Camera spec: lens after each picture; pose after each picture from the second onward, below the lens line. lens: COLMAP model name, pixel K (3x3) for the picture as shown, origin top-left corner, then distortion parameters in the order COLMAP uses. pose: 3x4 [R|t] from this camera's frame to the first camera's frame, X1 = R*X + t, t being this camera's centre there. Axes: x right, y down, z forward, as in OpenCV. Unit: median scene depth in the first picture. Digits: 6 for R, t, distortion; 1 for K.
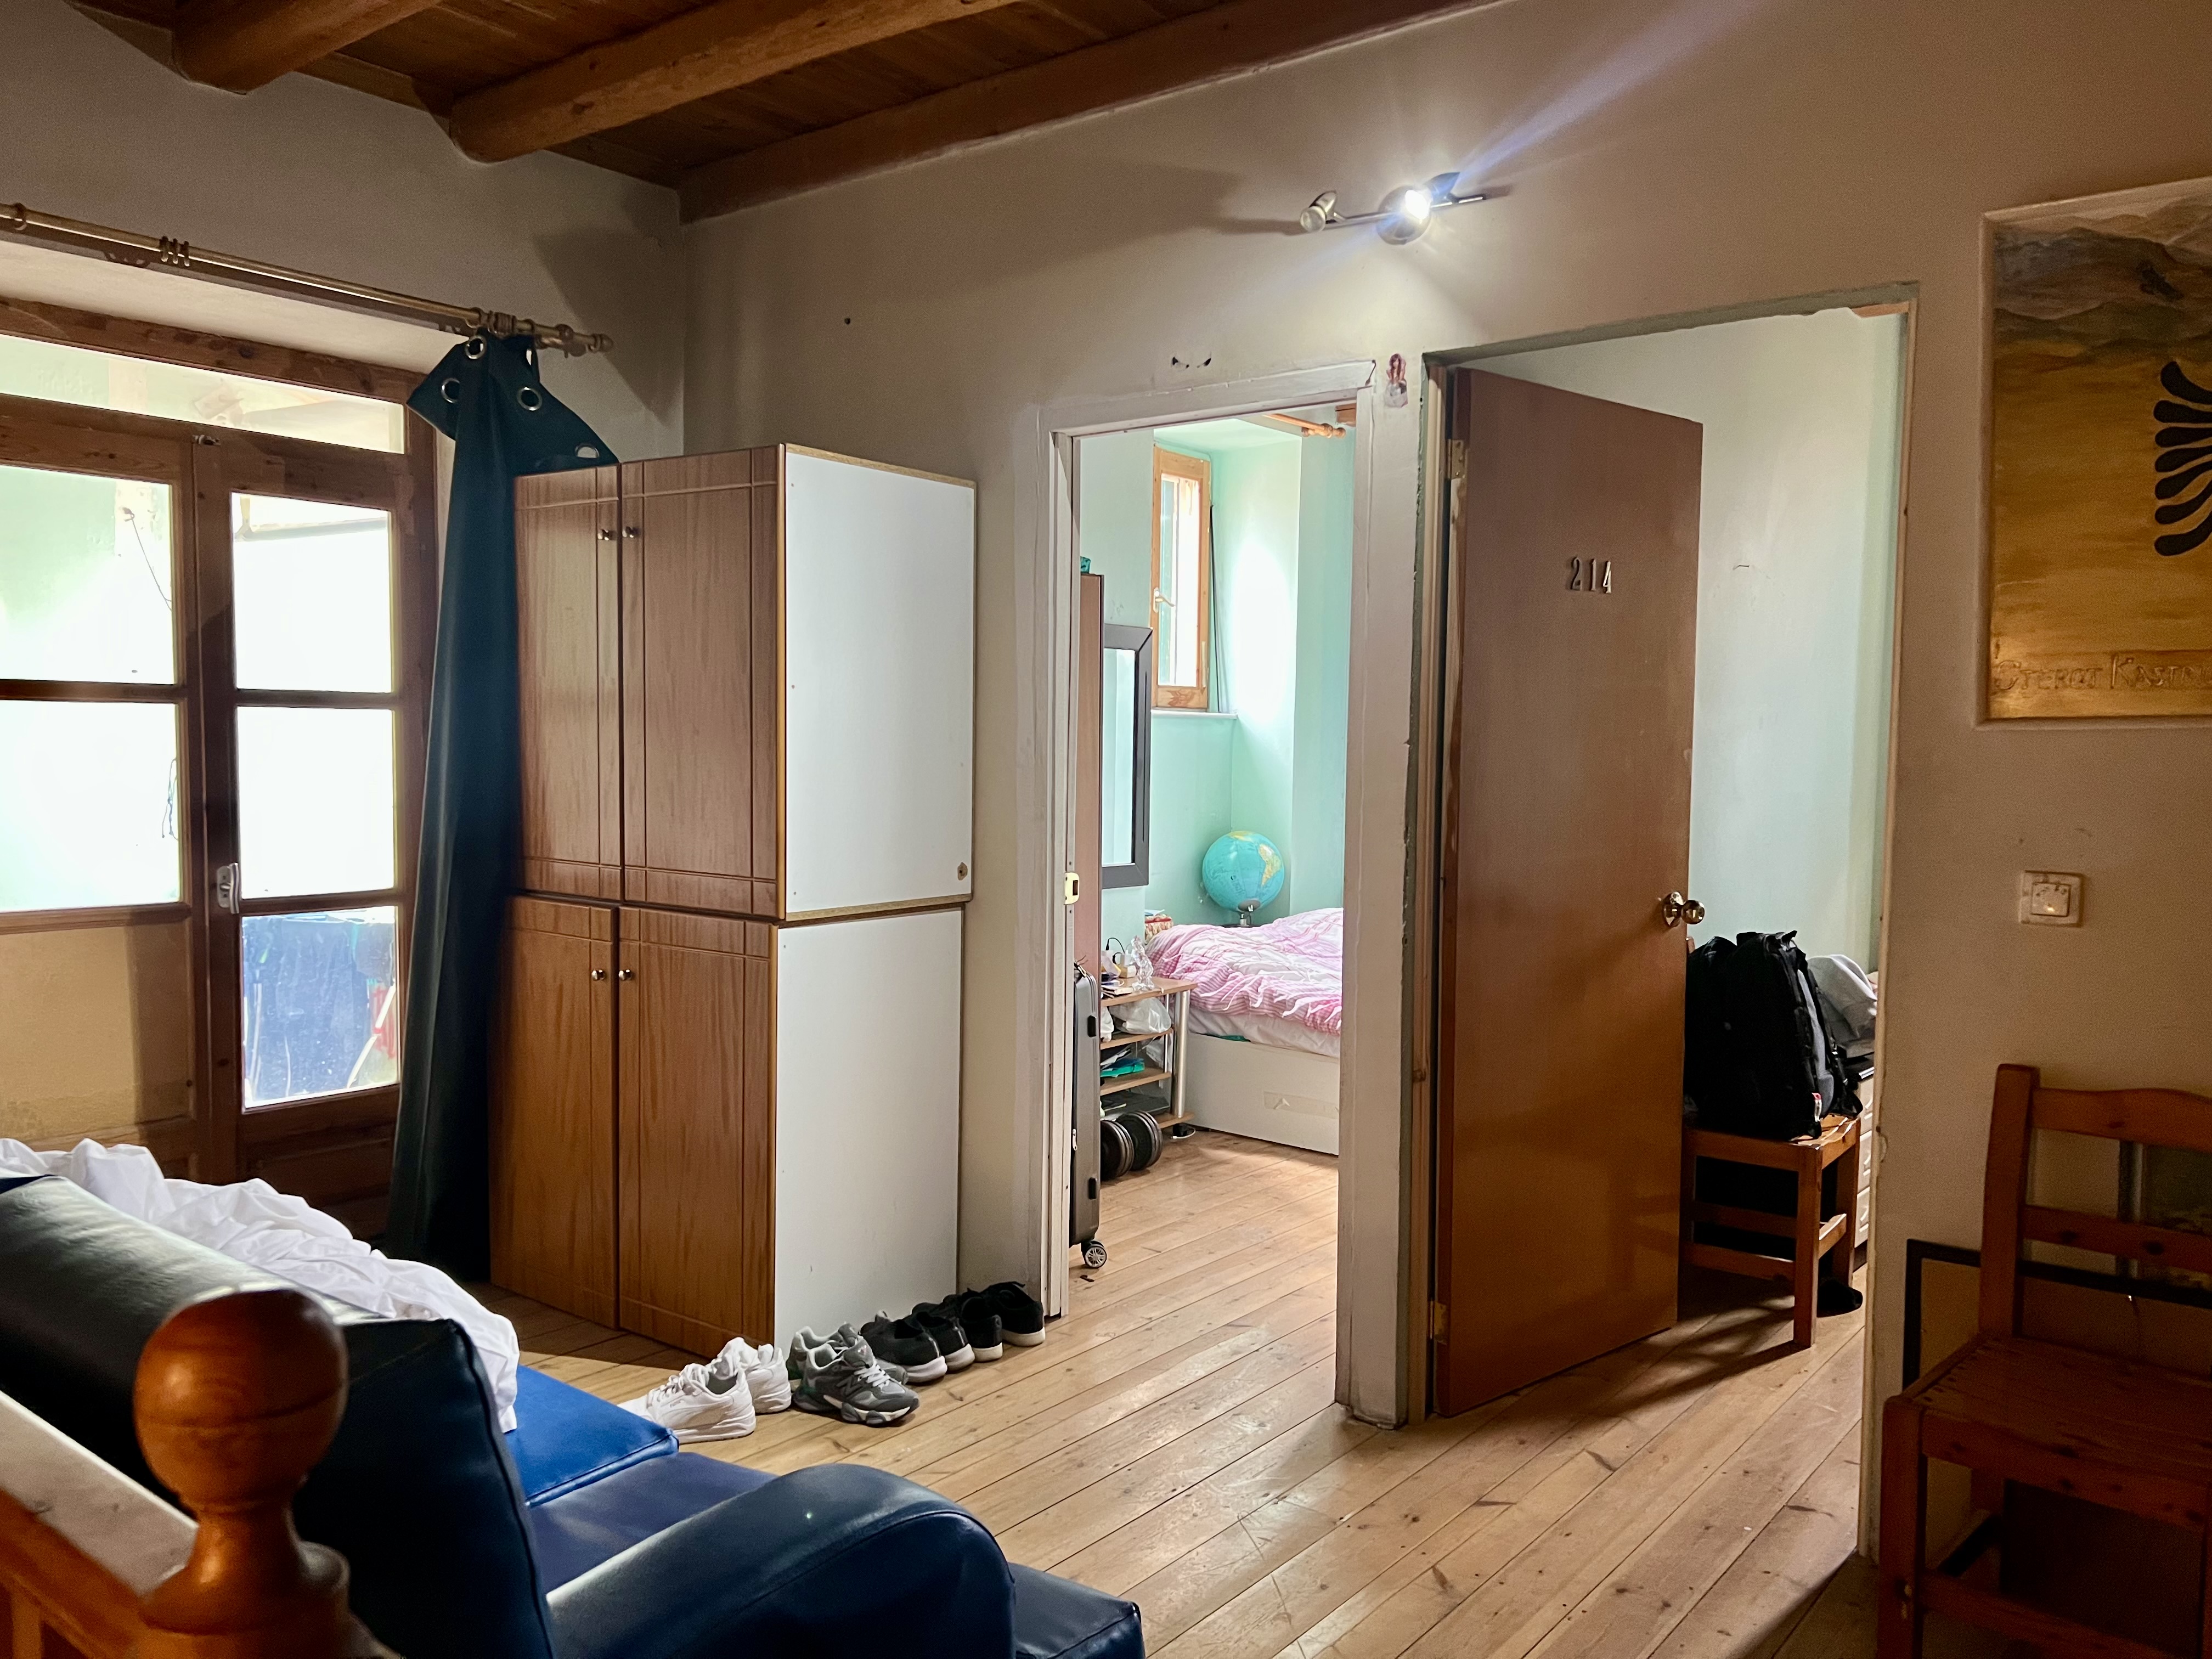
lens RADIAL K [[1667.4, 0, 1103.0], [0, 1667.4, 829.0], [0, 0, 1]] dist [0.044622, -0.001214]
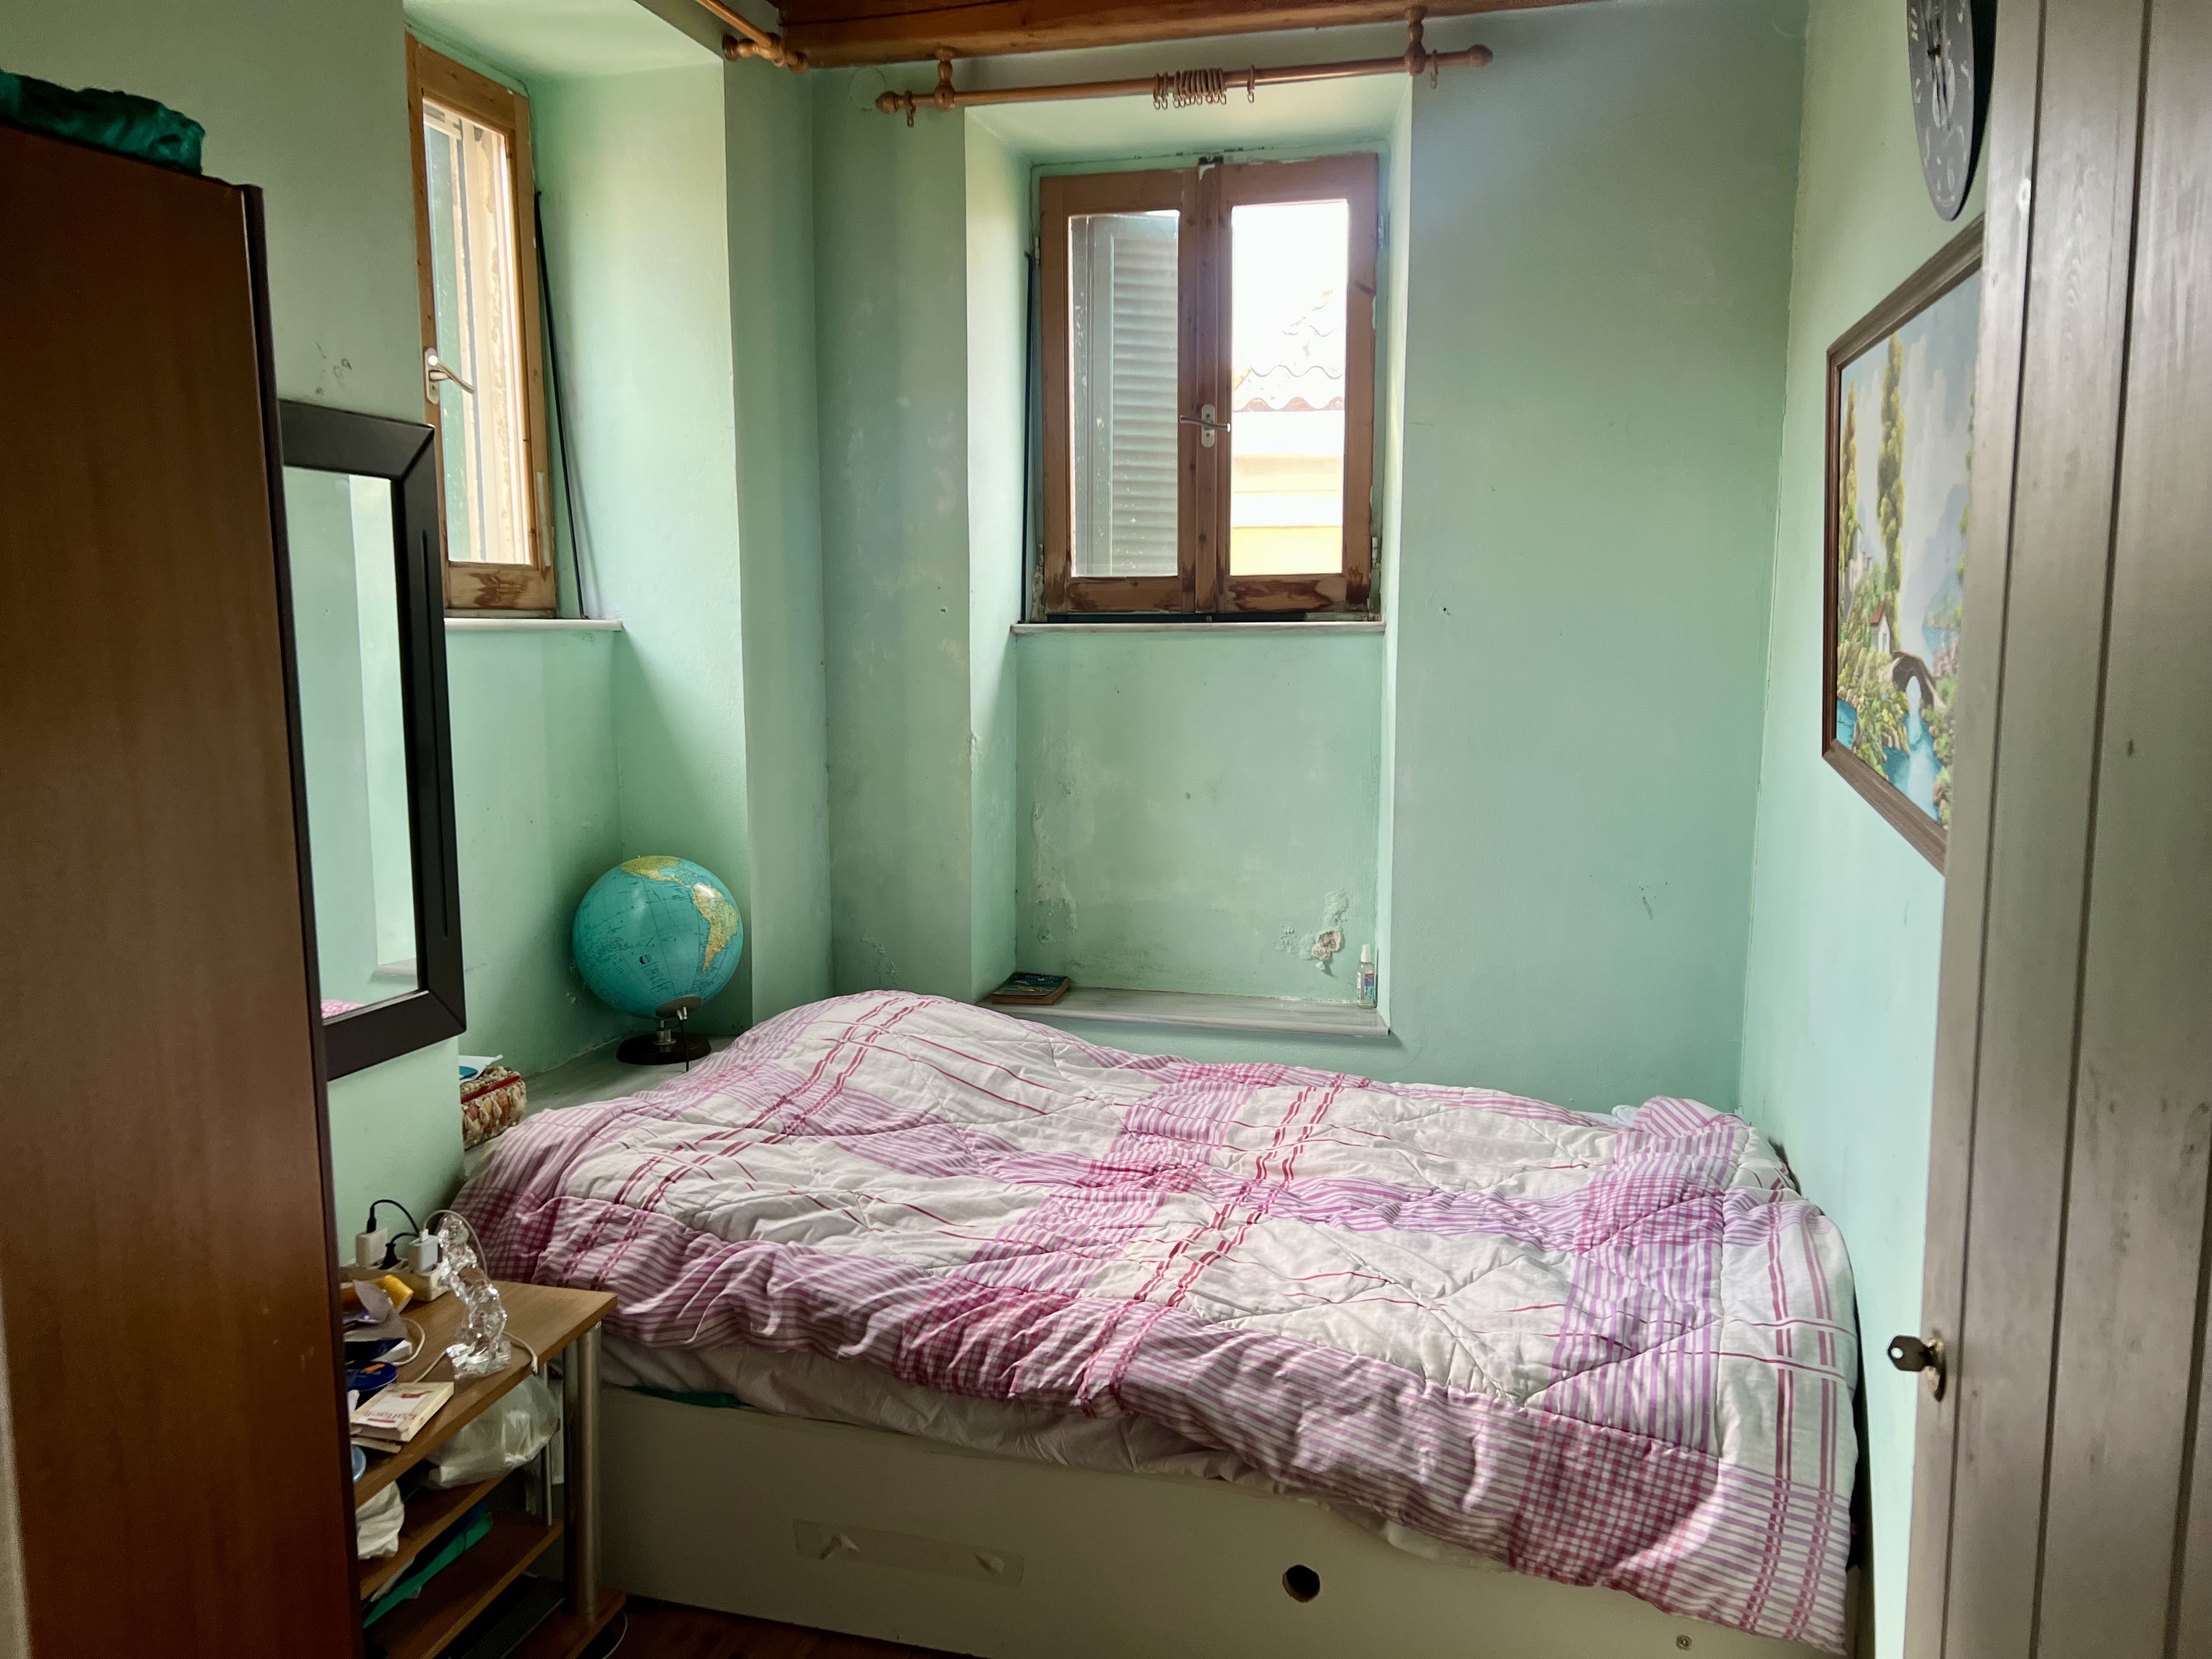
lens RADIAL K [[1667.4, 0, 1111.9], [0, 1667.4, 832.8], [0, 0, 1]] dist [0.044622, -0.001214]
pose [[0.913108, -0.065390, 0.402441, 0.008283], [0.035454, 0.996051, 0.081398, -0.045997], [-0.406174, -0.060057, 0.911820, 0.532536]]
